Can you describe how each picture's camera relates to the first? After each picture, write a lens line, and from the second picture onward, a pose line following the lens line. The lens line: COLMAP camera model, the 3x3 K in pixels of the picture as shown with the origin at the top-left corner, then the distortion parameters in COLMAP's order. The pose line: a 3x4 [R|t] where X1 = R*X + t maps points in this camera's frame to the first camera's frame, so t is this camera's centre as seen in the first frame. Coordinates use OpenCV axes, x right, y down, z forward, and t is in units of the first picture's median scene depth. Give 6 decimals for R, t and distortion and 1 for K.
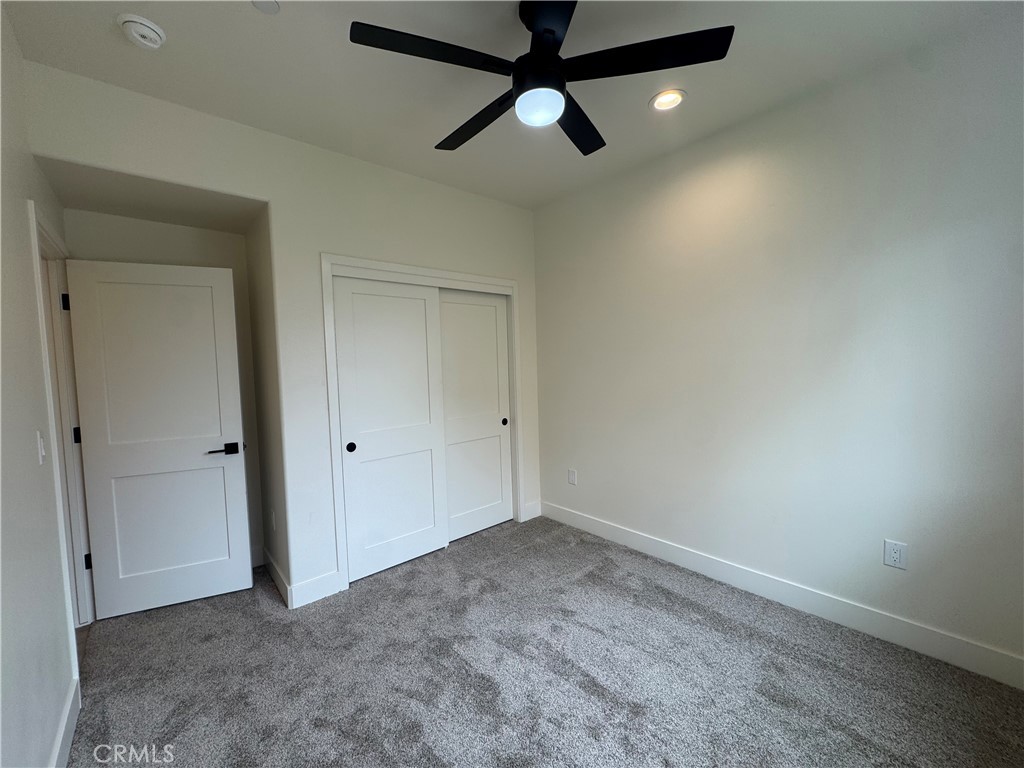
lens RADIAL K [[410.1, 0, 506.5], [0, 410.1, 383.3], [0, 0, 1]] dist [-0.002503, 0.000036]
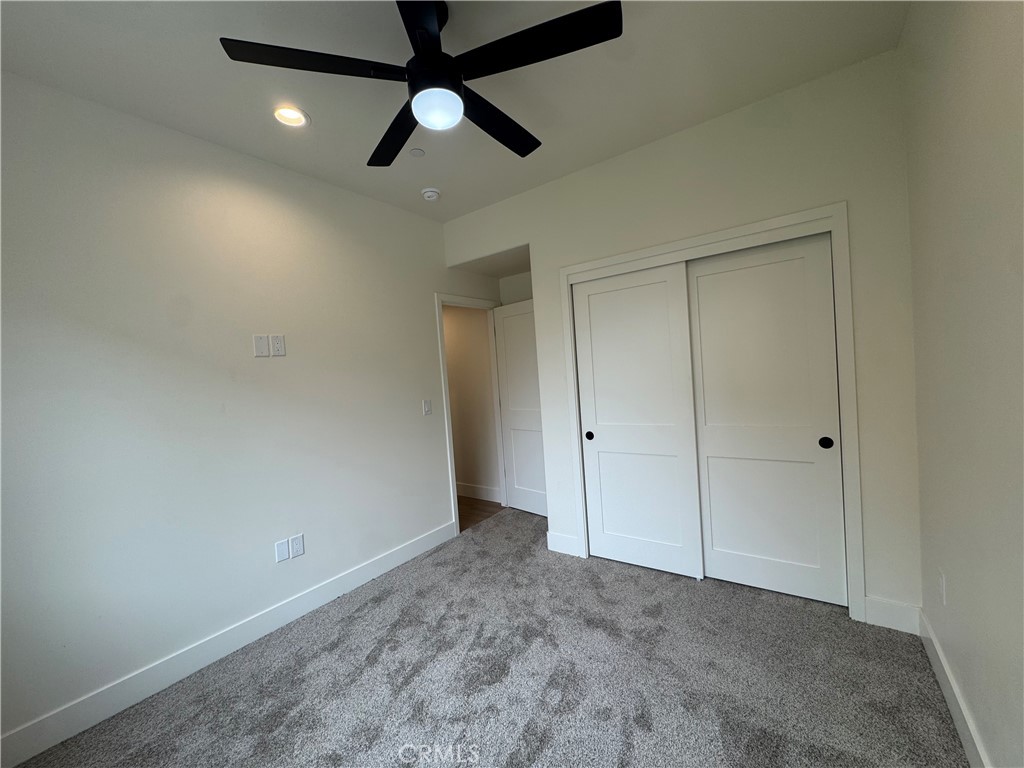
lens RADIAL K [[410.1, 0, 513.3], [0, 410.1, 379.5], [0, 0, 1]] dist [-0.002503, 0.000036]
pose [[0.225498, 0.036390, -0.973564, 0.800138], [0.016892, 0.999006, 0.041253, -0.054343], [0.974097, -0.025748, 0.224659, 0.682878]]
